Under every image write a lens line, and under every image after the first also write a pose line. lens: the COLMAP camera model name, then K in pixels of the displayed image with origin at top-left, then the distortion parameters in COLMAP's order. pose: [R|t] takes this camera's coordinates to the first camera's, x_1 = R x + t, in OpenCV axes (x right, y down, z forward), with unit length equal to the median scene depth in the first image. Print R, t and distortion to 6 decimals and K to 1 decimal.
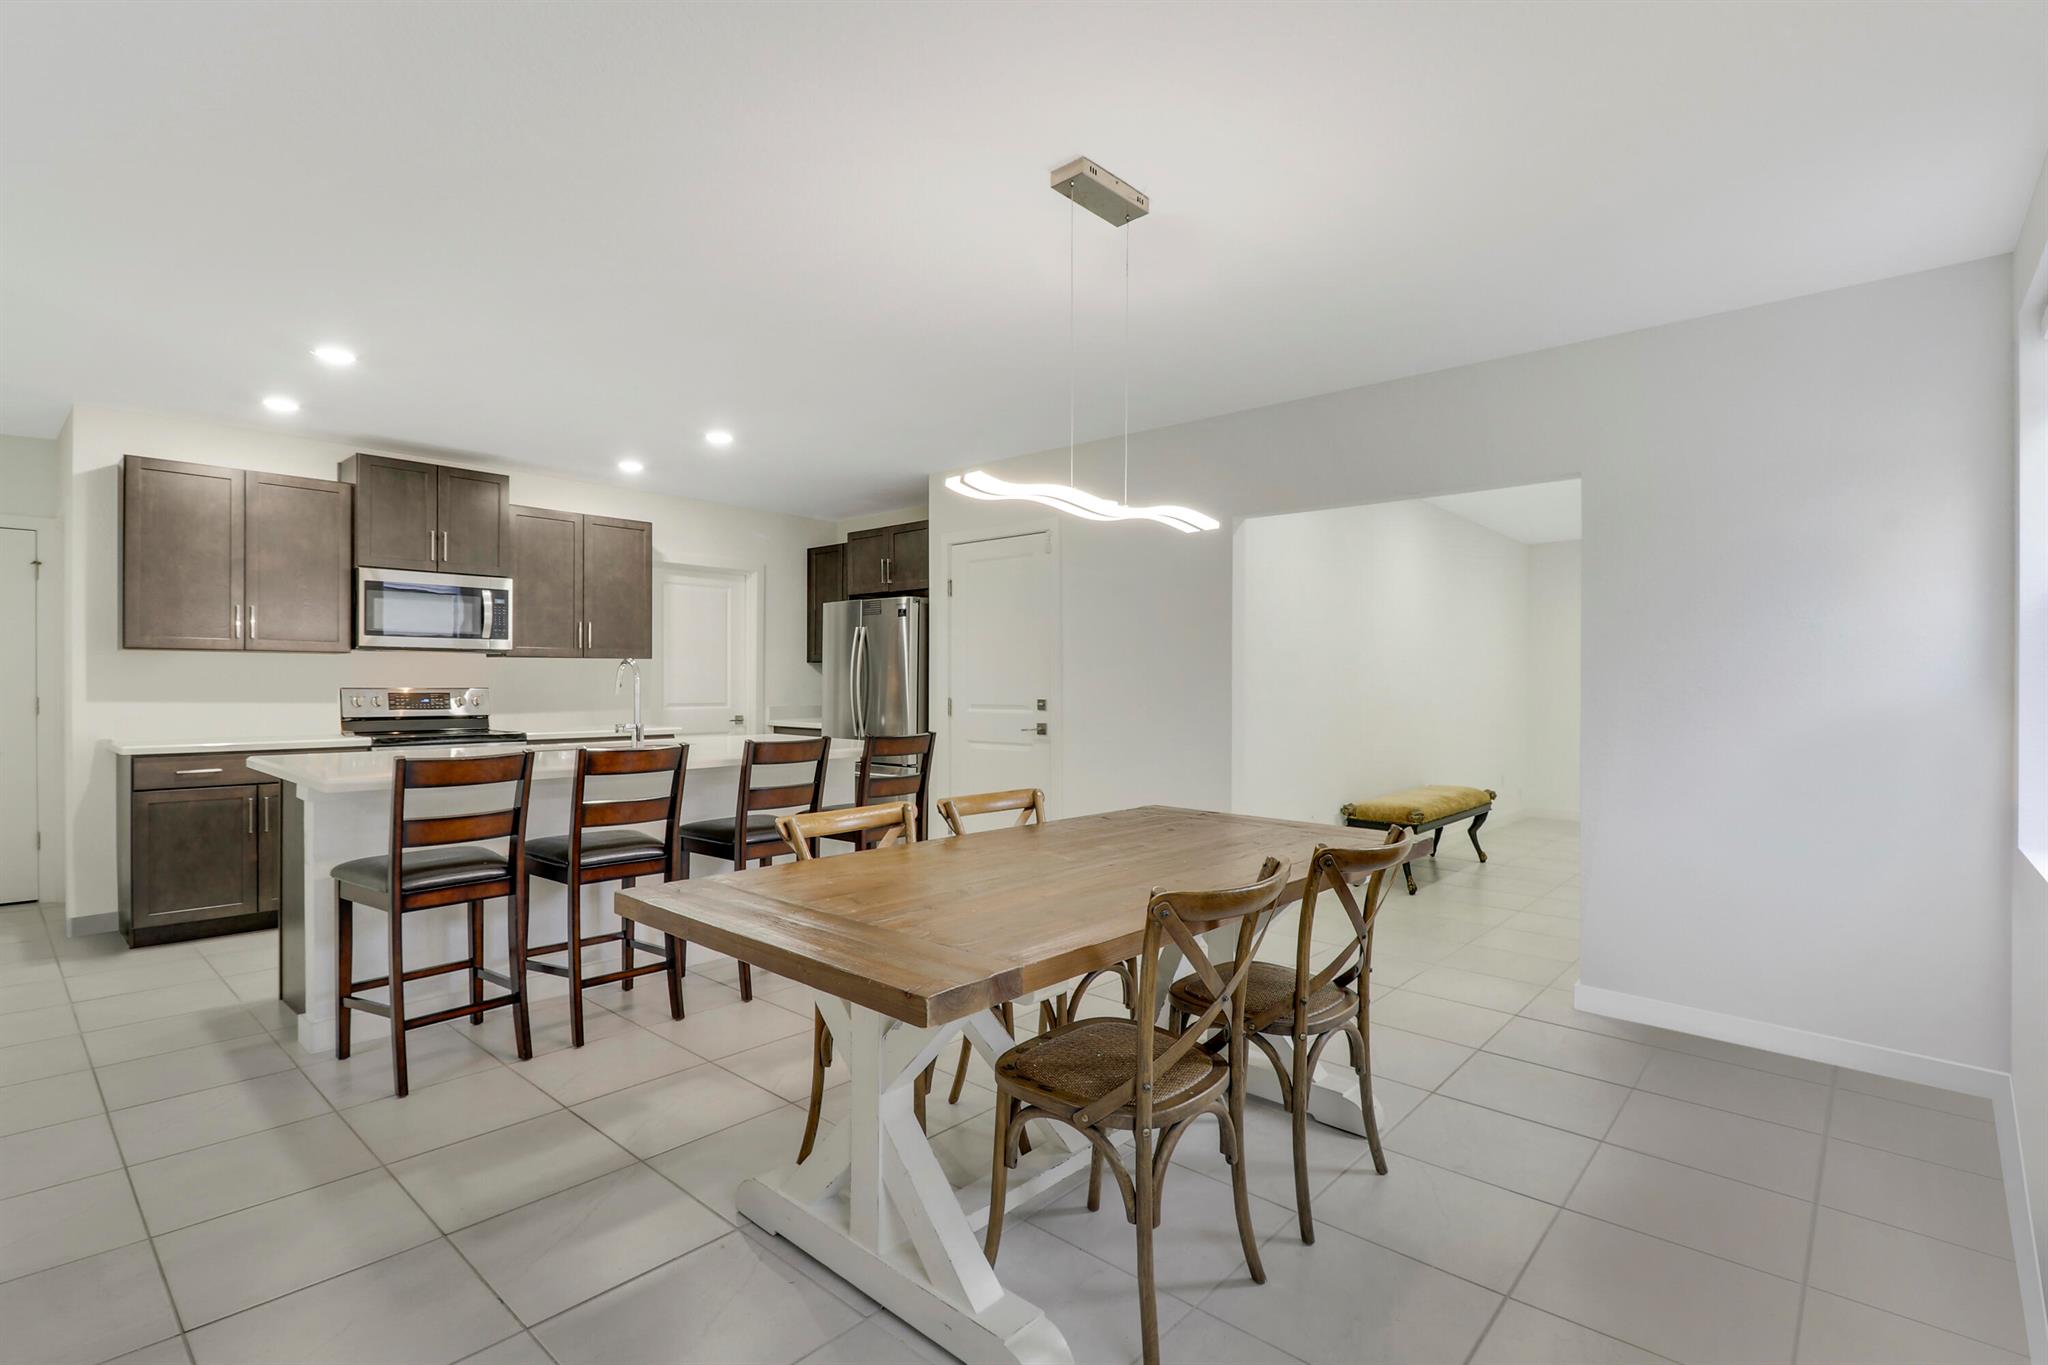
lens RADIAL K [[965.6, 0, 1014.9], [0, 965.6, 684.8], [0, 0, 1]] dist [0.001000, -0.011219]
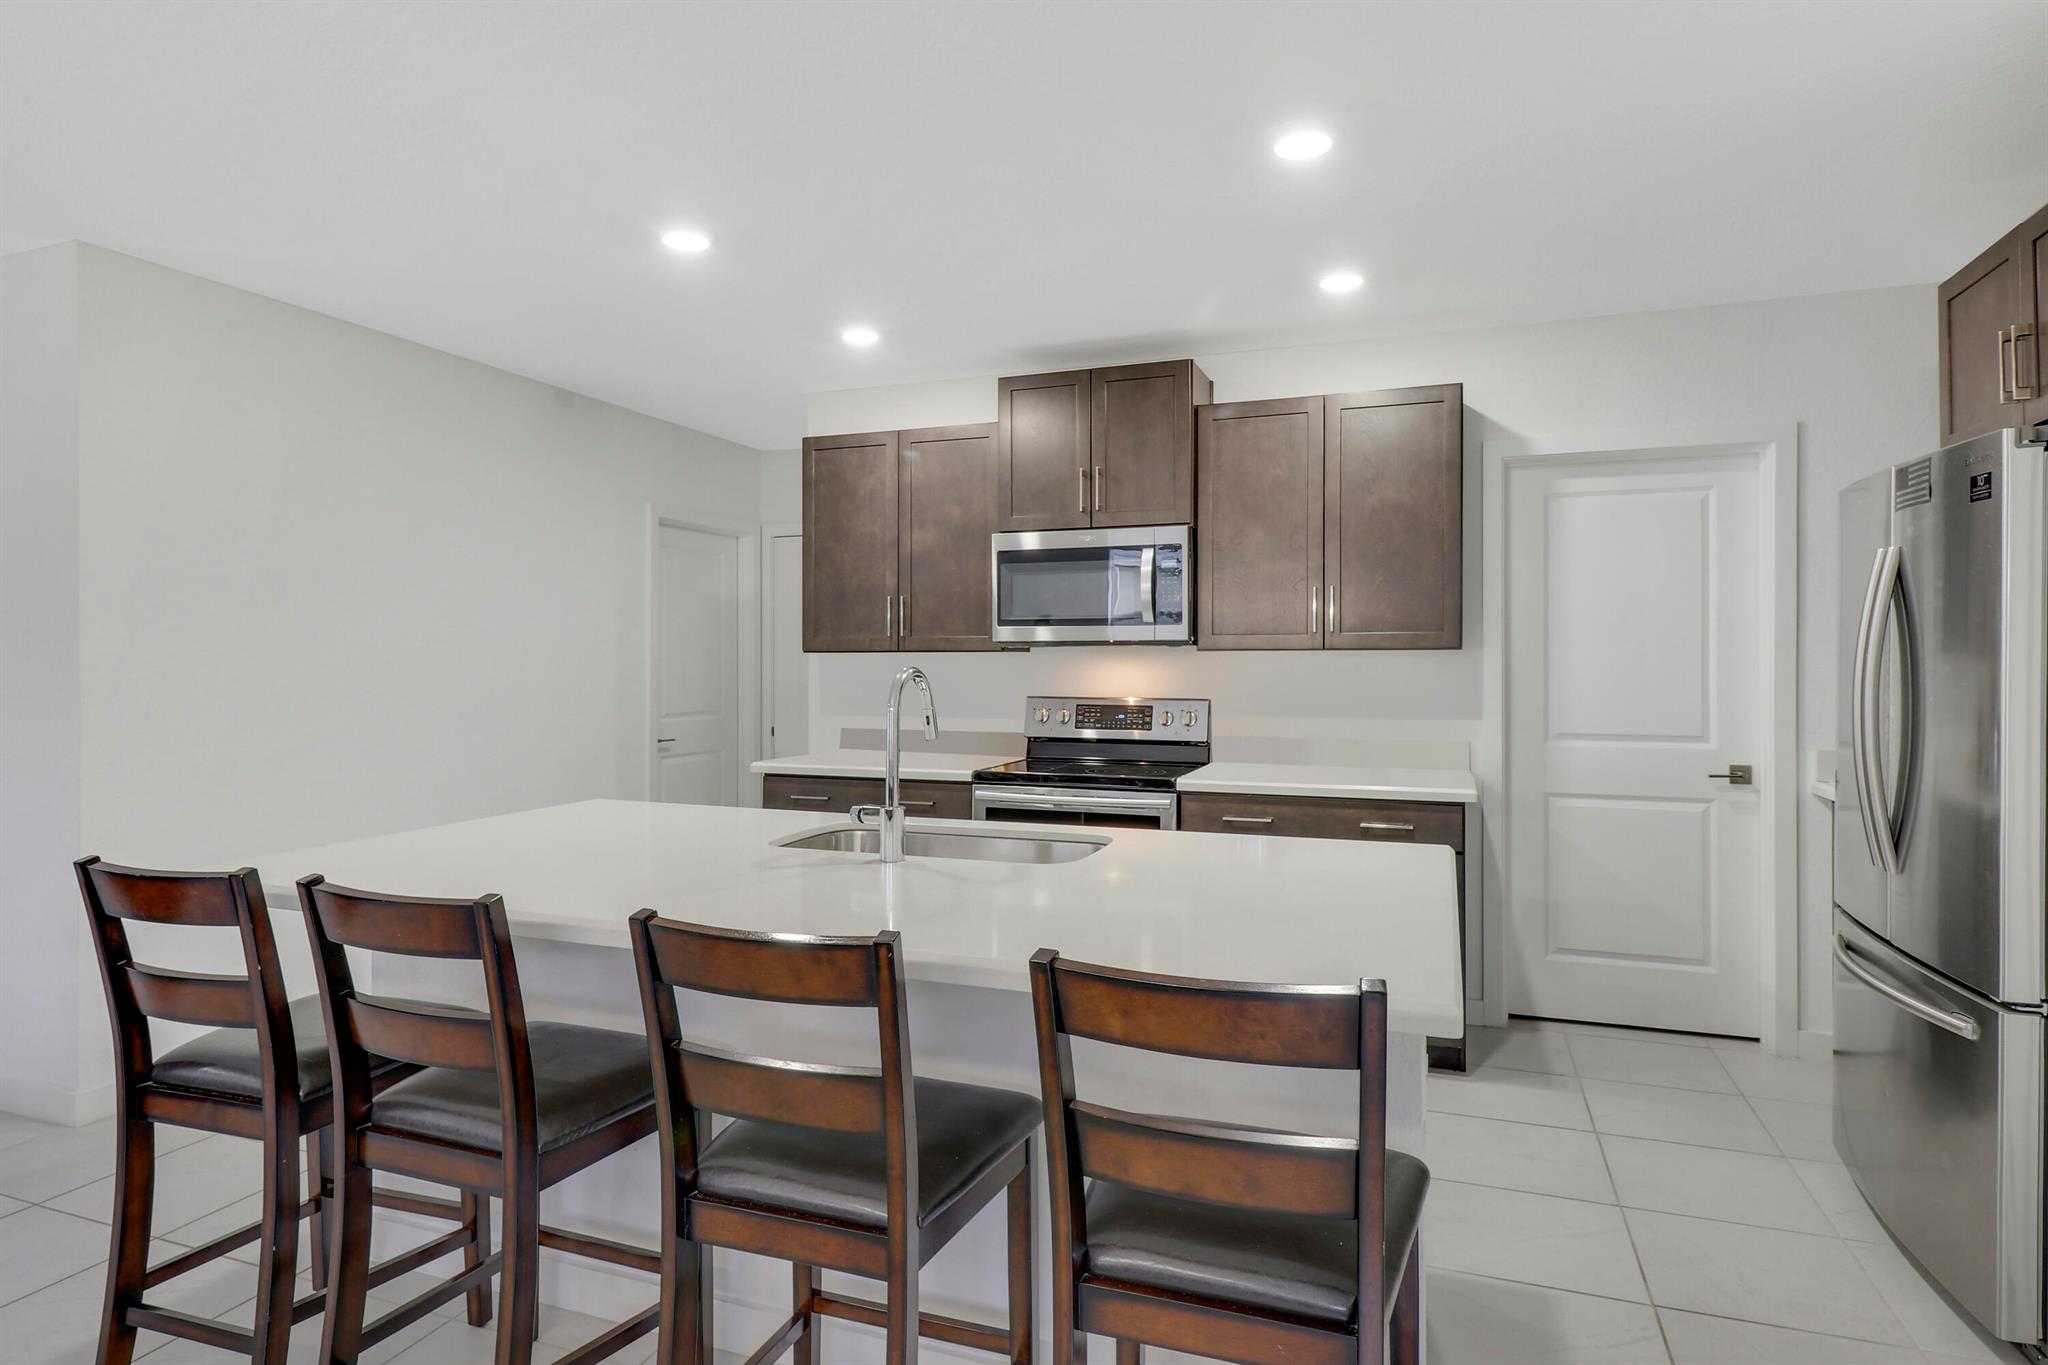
lens RADIAL K [[1123.4, 0, 1025.2], [0, 1123.4, 642.6], [0, 0, 1]] dist [0.007142, -0.005711]
pose [[0.377369, -0.019023, -0.925868, 0.103802], [0.000995, 0.999797, -0.020136, -0.020553], [0.926062, 0.006677, 0.377311, 0.642204]]
